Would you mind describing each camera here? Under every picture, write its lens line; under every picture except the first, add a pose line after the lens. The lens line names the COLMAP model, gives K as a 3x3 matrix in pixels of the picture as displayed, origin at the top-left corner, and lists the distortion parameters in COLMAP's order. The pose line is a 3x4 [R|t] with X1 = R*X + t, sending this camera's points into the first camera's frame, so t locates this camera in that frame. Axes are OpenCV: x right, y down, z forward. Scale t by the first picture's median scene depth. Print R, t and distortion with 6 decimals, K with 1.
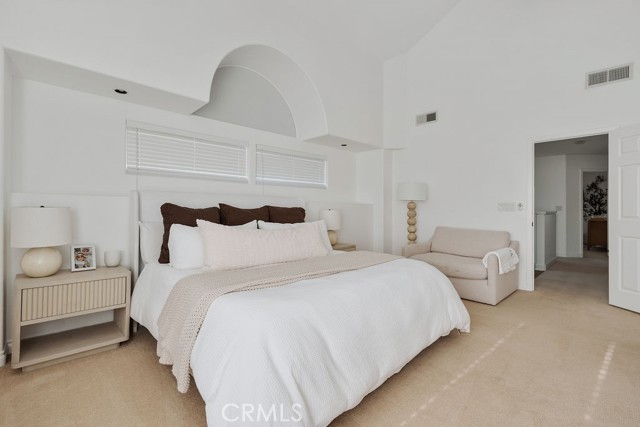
lens RADIAL K [[282.7, 0, 320.0], [0, 282.7, 213.5], [0, 0, 1]] dist [-0.000139, 0.000016]
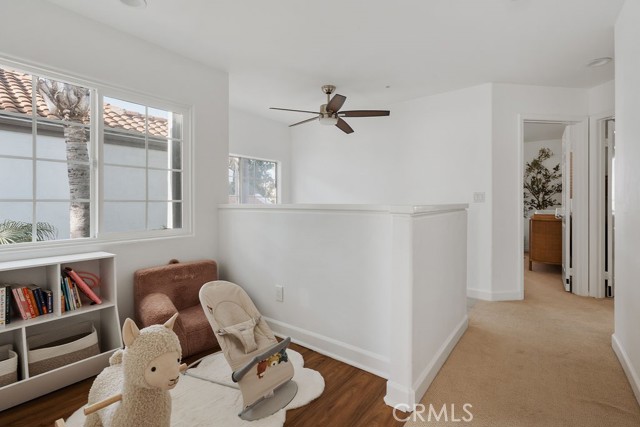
lens RADIAL K [[282.7, 0, 320.0], [0, 282.7, 213.5], [0, 0, 1]] dist [-0.000139, 0.000016]
pose [[0.990484, -0.014435, 0.136867, 0.409278], [0.011457, 0.999681, 0.022521, -0.004056], [-0.137149, -0.020739, 0.990333, 0.448834]]
